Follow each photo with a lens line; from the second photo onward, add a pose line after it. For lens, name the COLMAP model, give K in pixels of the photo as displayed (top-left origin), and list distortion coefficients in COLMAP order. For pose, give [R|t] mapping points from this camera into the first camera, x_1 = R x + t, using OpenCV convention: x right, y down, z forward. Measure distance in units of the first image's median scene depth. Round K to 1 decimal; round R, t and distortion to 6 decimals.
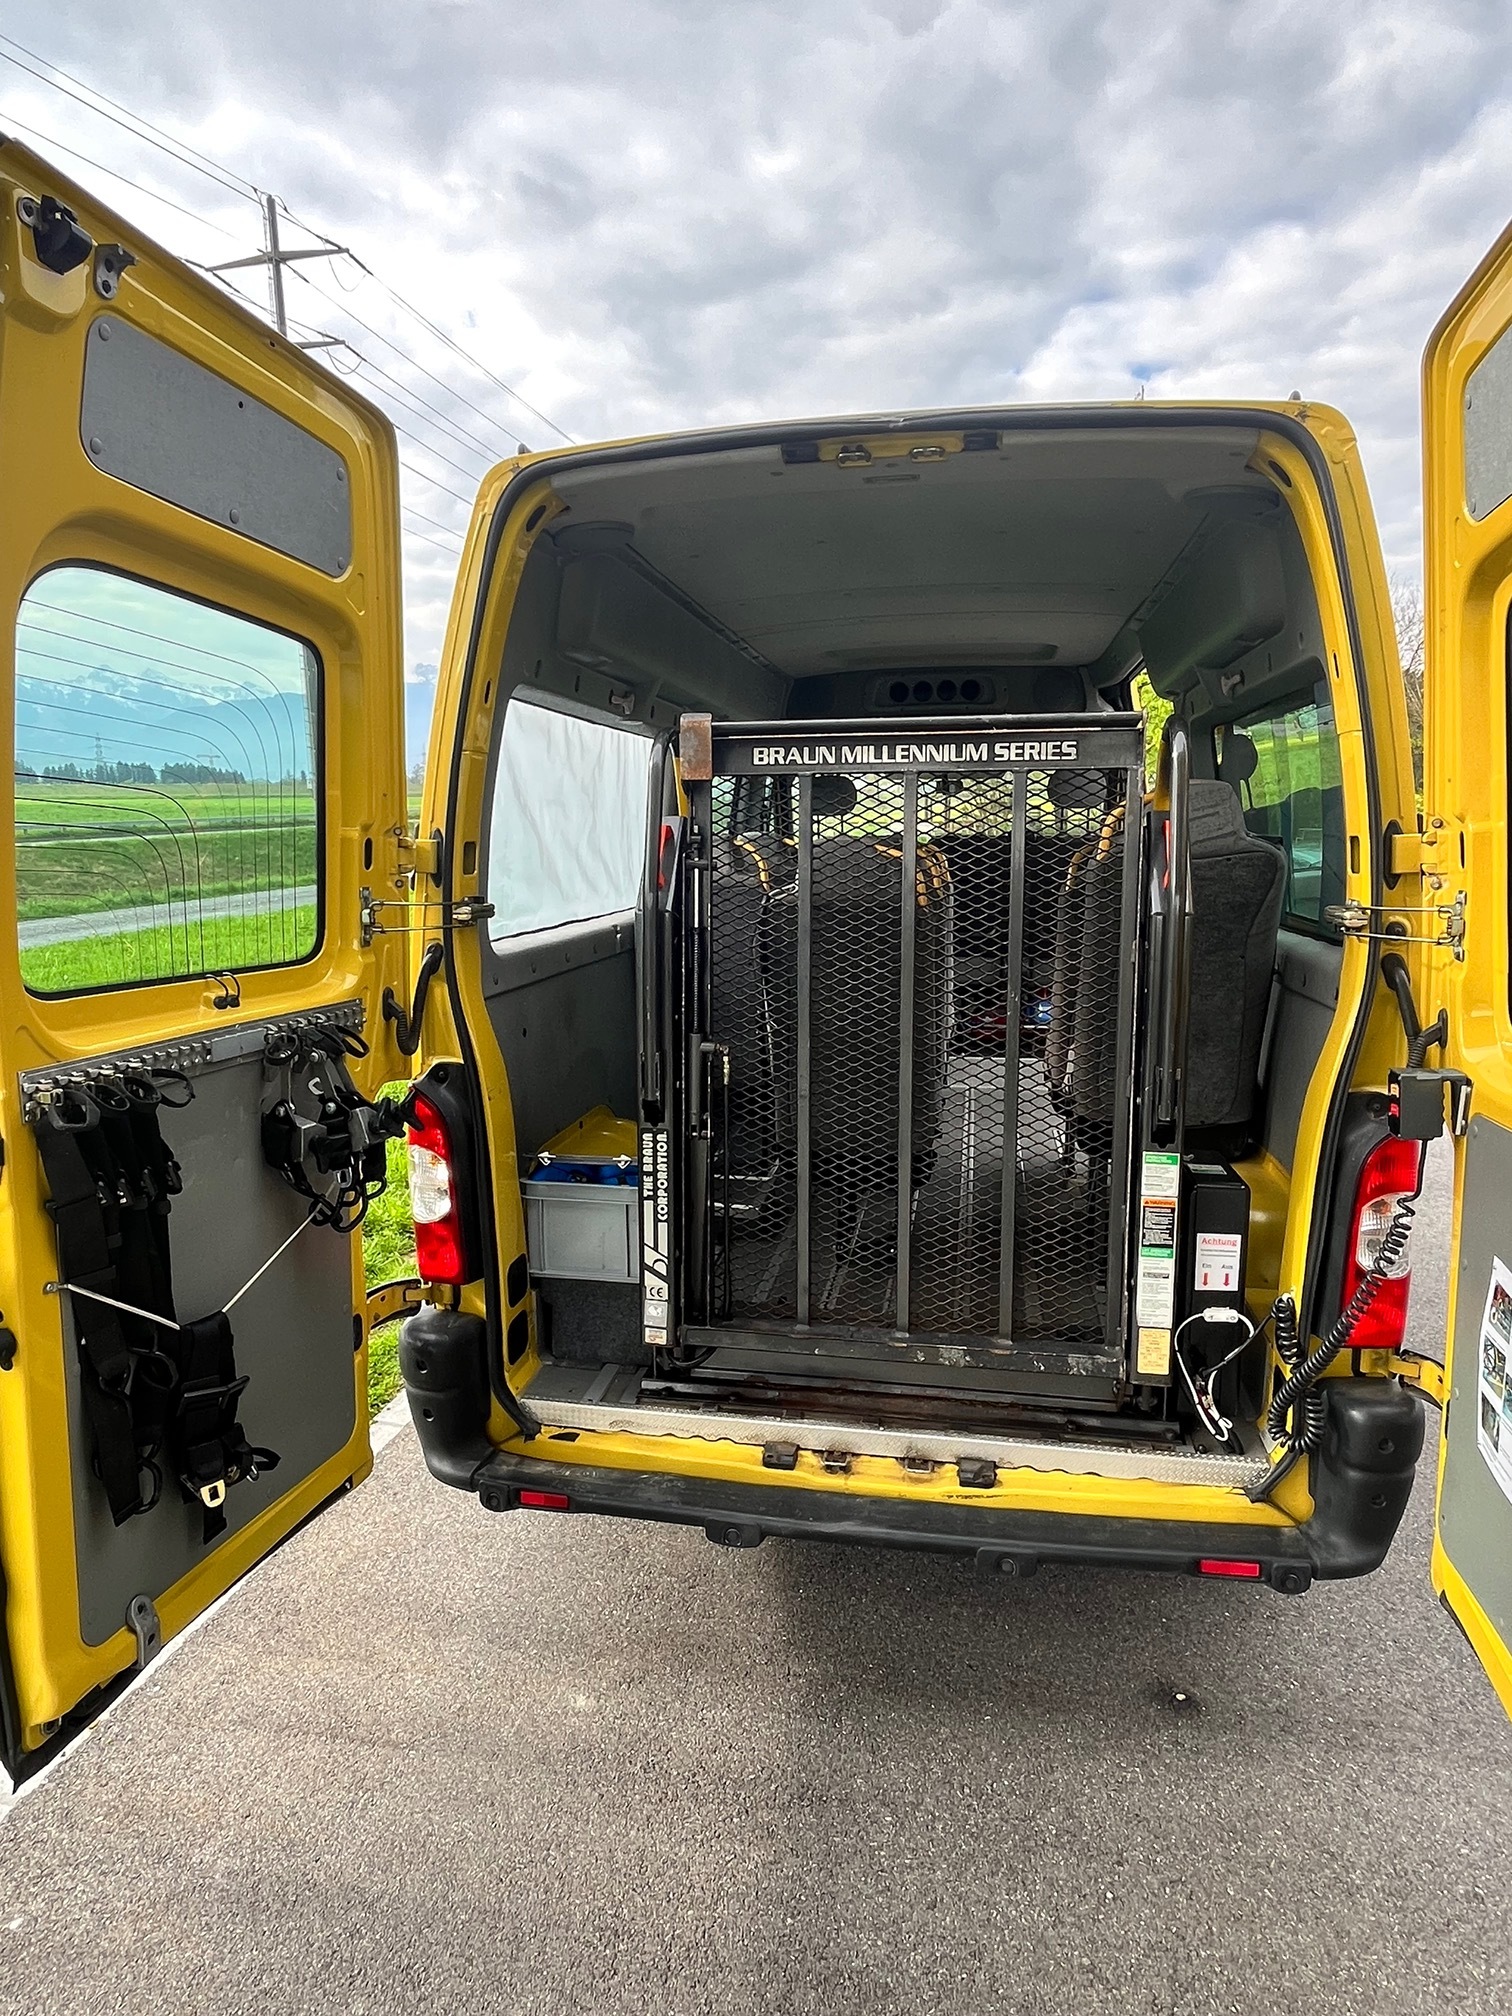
lens RADIAL K [[1152.7, 0, 753.5], [0, 1152.7, 1008.7], [0, 0, 1]] dist [-0.002412, -0.000627]
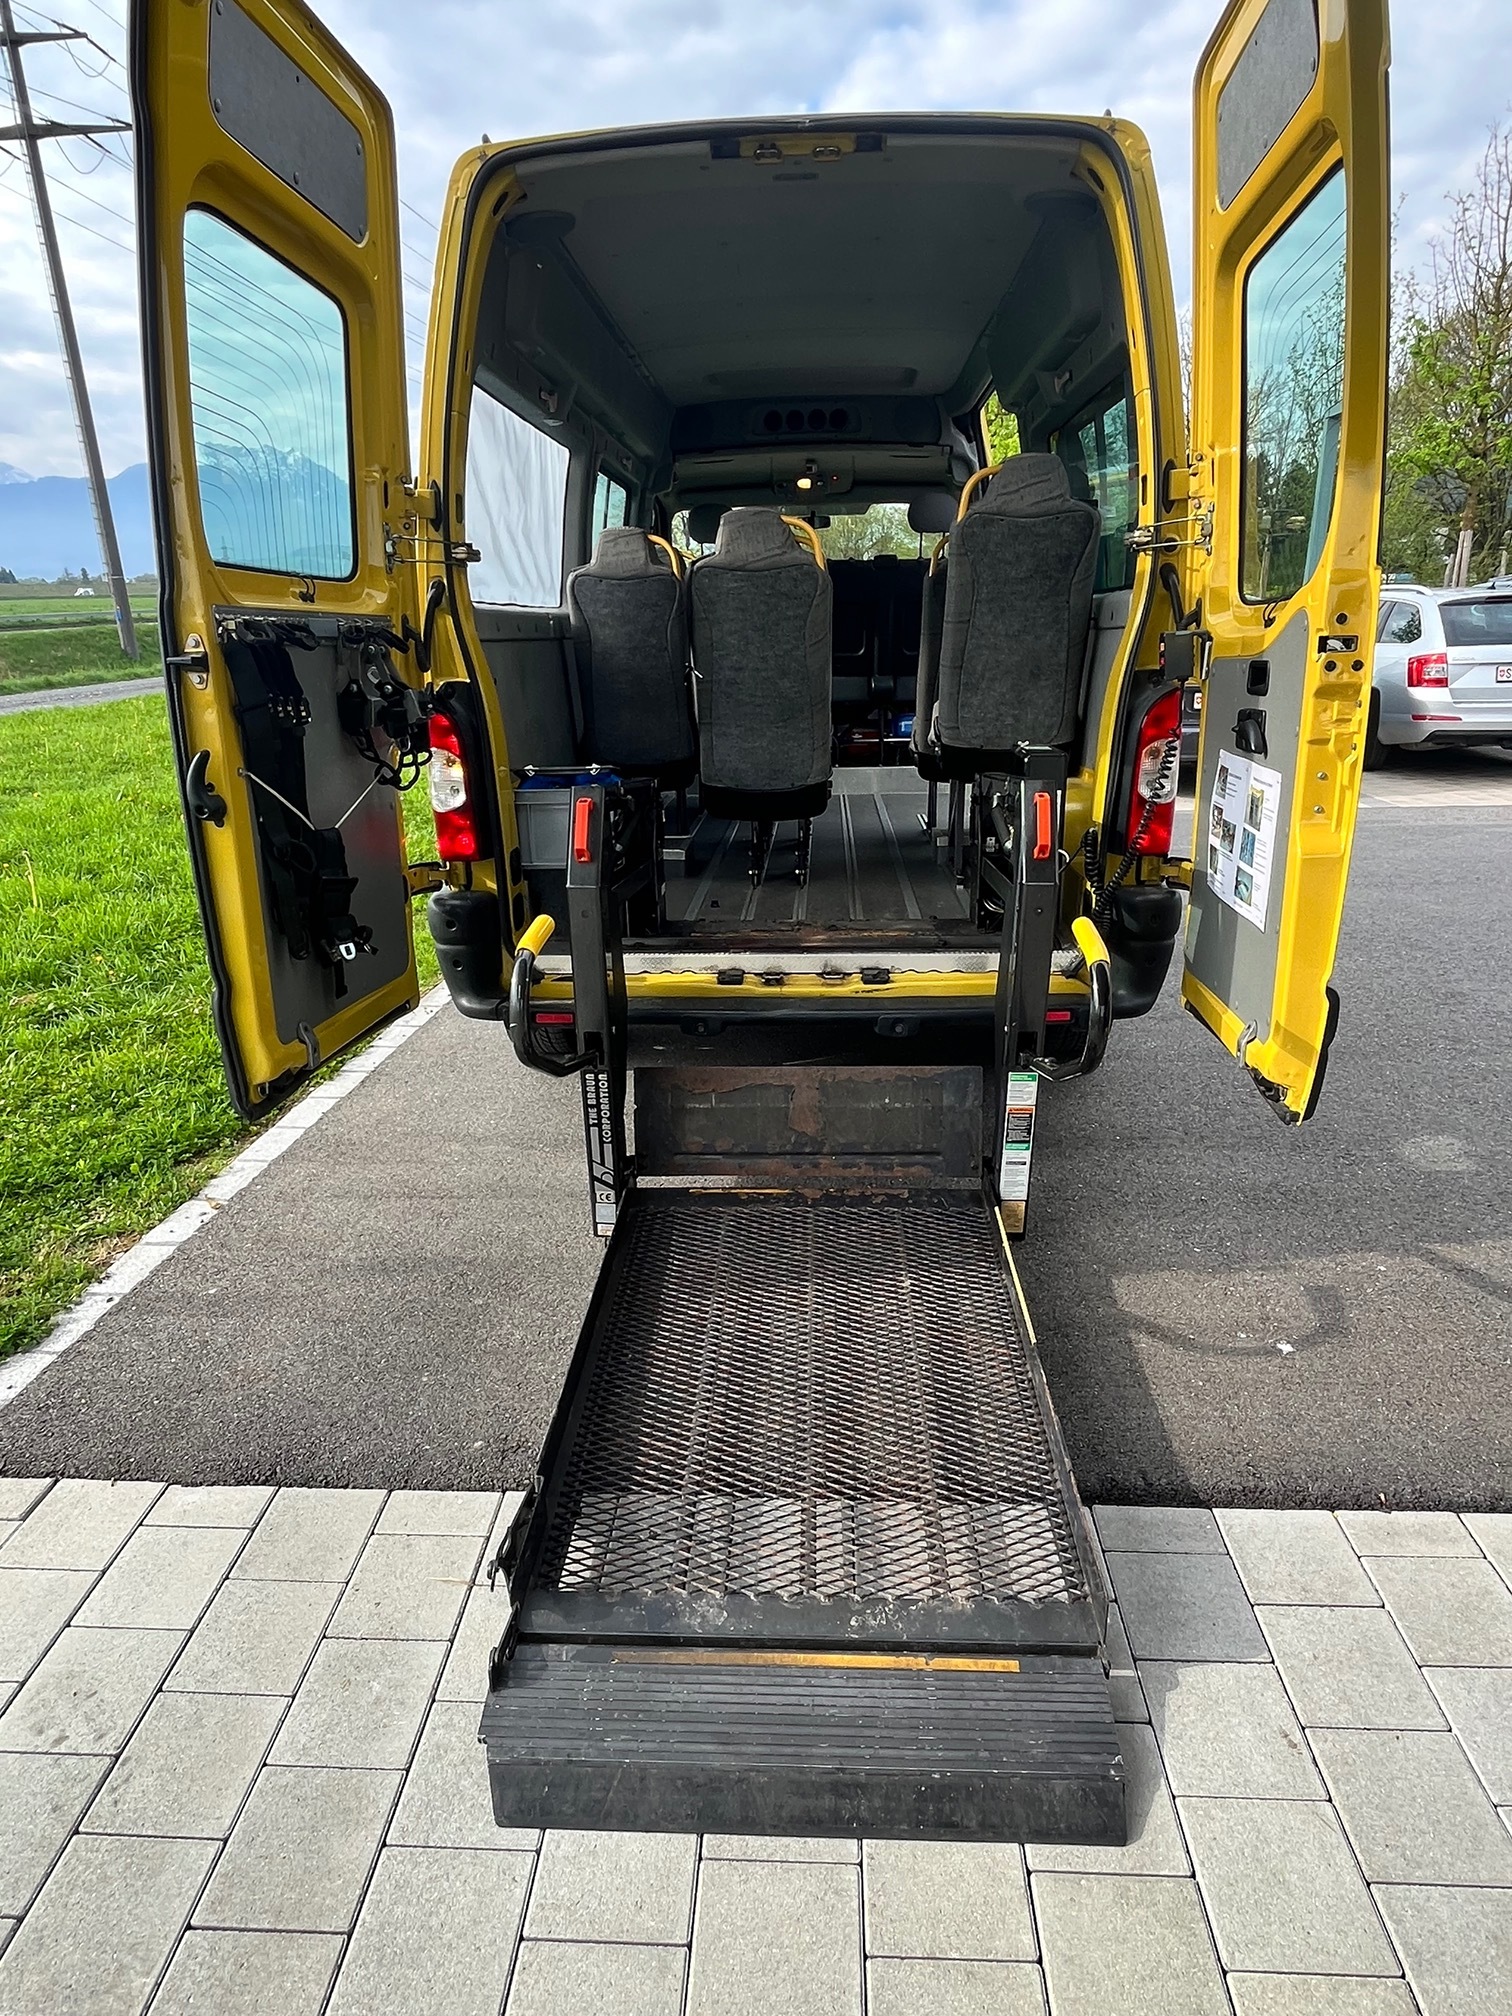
lens RADIAL K [[1152.7, 0, 753.9], [0, 1152.7, 1005.1], [0, 0, 1]] dist [-0.002412, -0.000627]
pose [[0.991348, -0.050951, 0.120964, -0.120709], [0.030846, 0.986209, 0.162603, 0.214844], [-0.127581, -0.157465, 0.979249, -0.341791]]
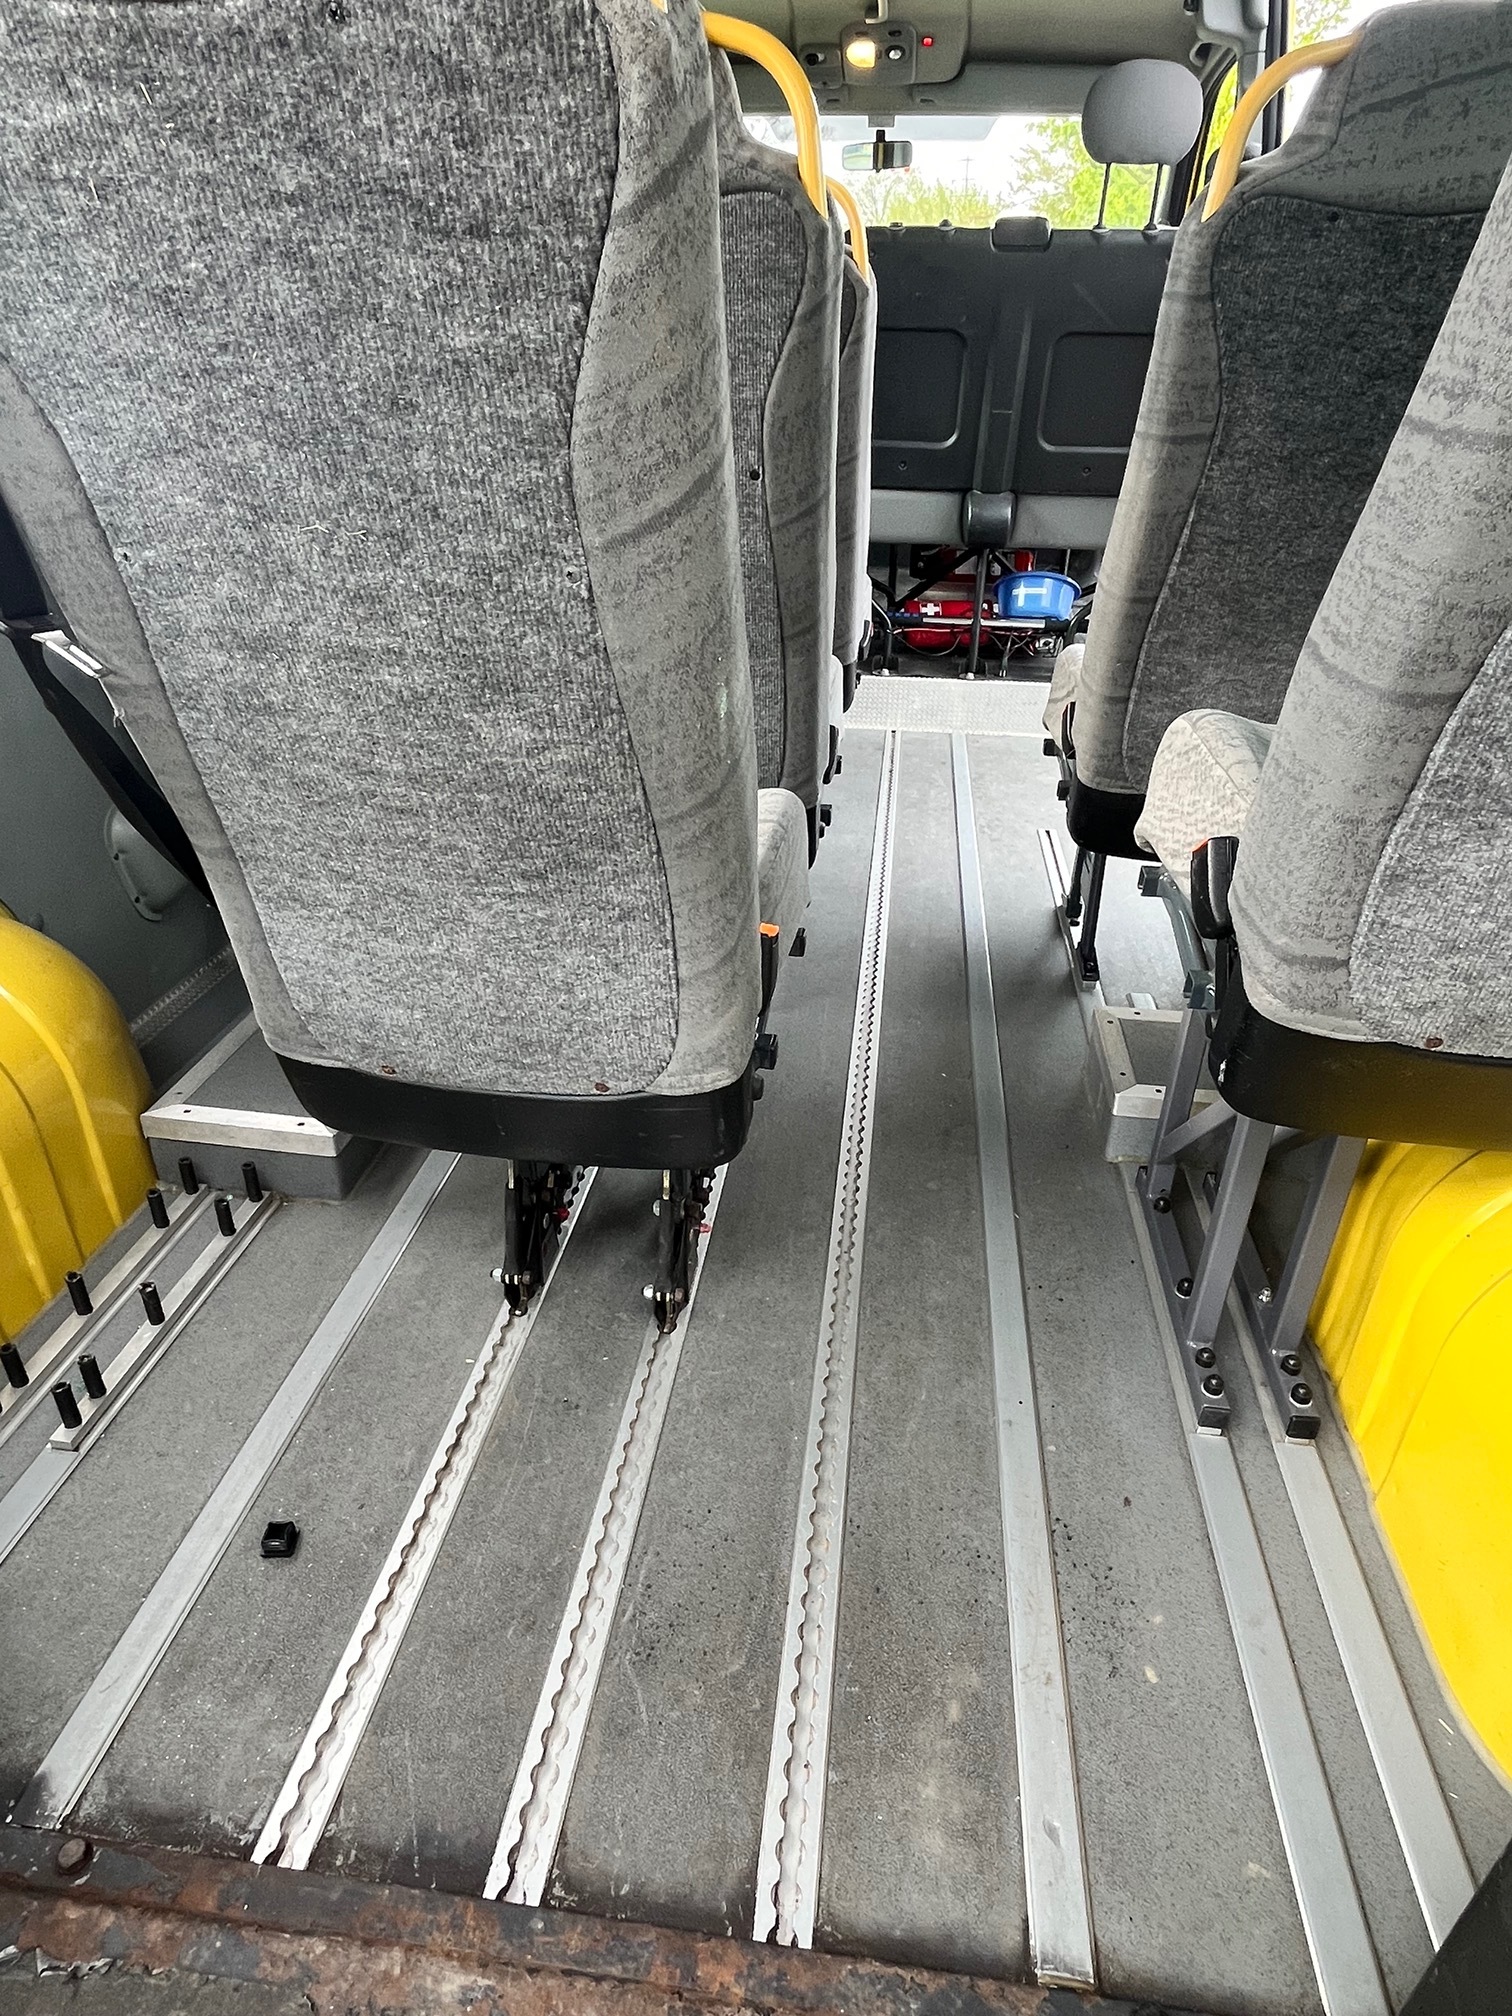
lens RADIAL K [[1152.7, 0, 762.3], [0, 1152.7, 1012.2], [0, 0, 1]] dist [-0.002412, -0.000627]
pose [[0.997616, -0.011454, 0.068058, 0.191351], [-0.013068, 0.936944, 0.349236, -0.005927], [-0.067767, -0.349292, 0.934560, 0.986634]]
